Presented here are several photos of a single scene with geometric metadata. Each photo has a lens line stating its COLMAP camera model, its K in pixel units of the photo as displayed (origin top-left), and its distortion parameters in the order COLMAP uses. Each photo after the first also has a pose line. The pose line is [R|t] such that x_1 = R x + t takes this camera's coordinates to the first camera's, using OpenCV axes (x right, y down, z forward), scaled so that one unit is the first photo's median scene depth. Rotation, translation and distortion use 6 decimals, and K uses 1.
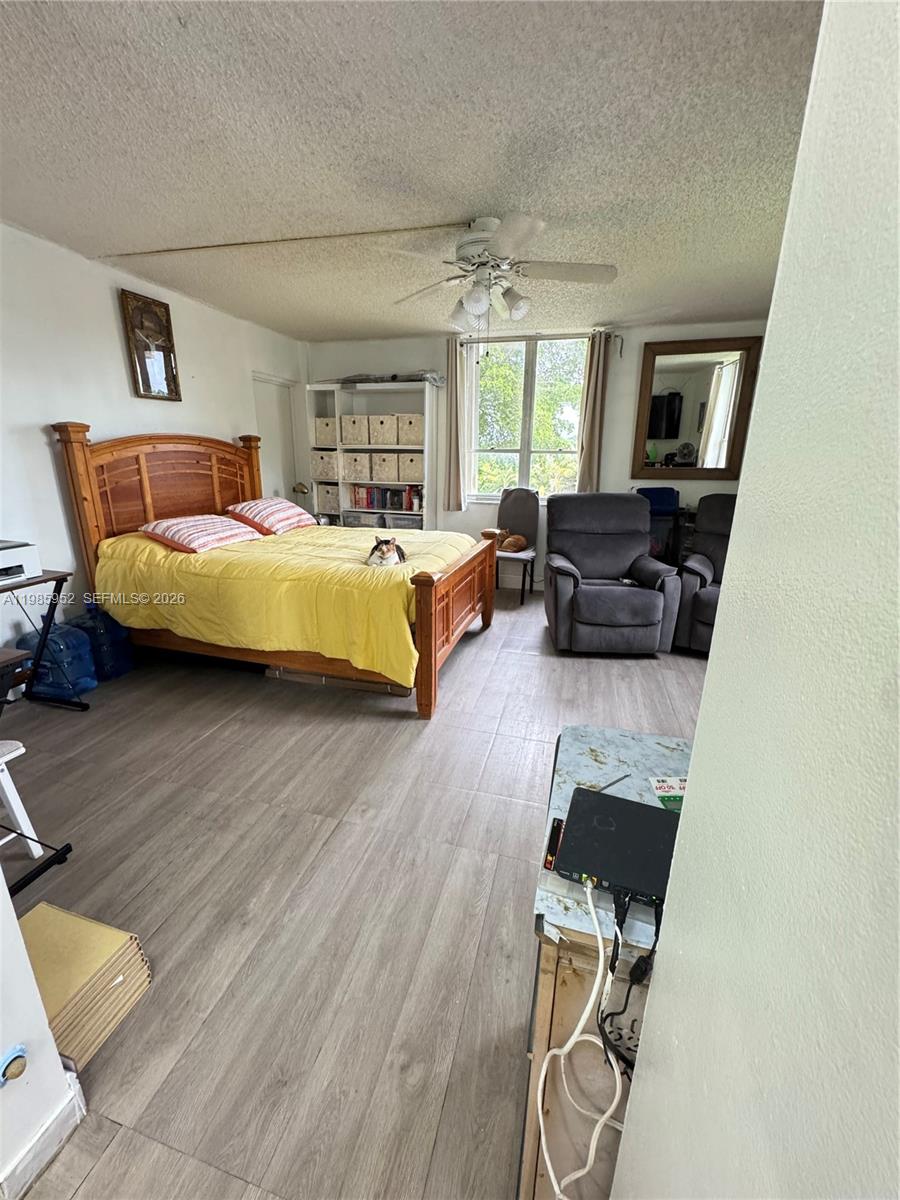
lens RADIAL K [[482.4, 0, 451.5], [0, 482.4, 597.6], [0, 0, 1]] dist [-0.003020, -0.000500]
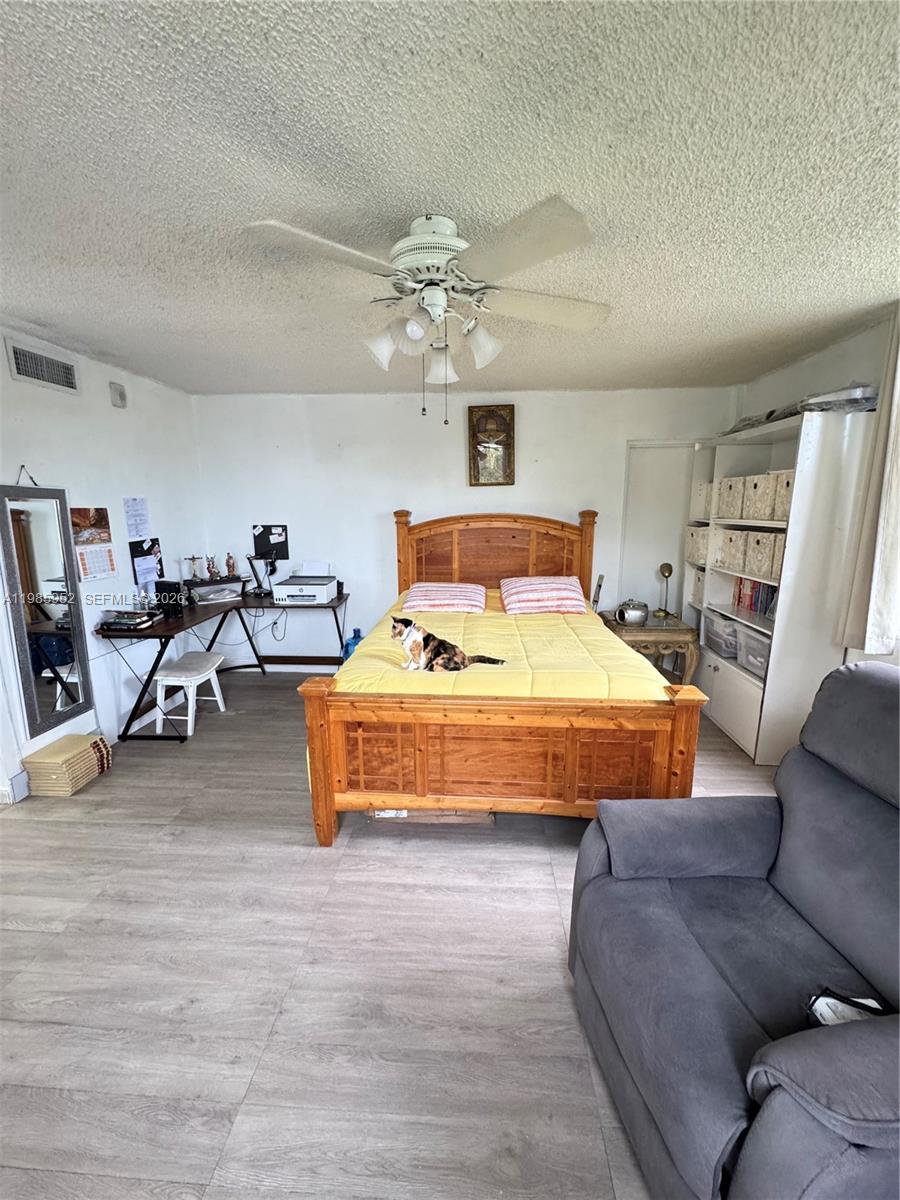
lens RADIAL K [[482.4, 0, 450.7], [0, 482.4, 597.8], [0, 0, 1]] dist [-0.003020, -0.000500]
pose [[0.198963, 0.166131, -0.965823, 0.598225], [-0.270427, 0.956569, 0.108831, -0.258766], [0.941957, 0.239531, 0.235248, 0.719941]]
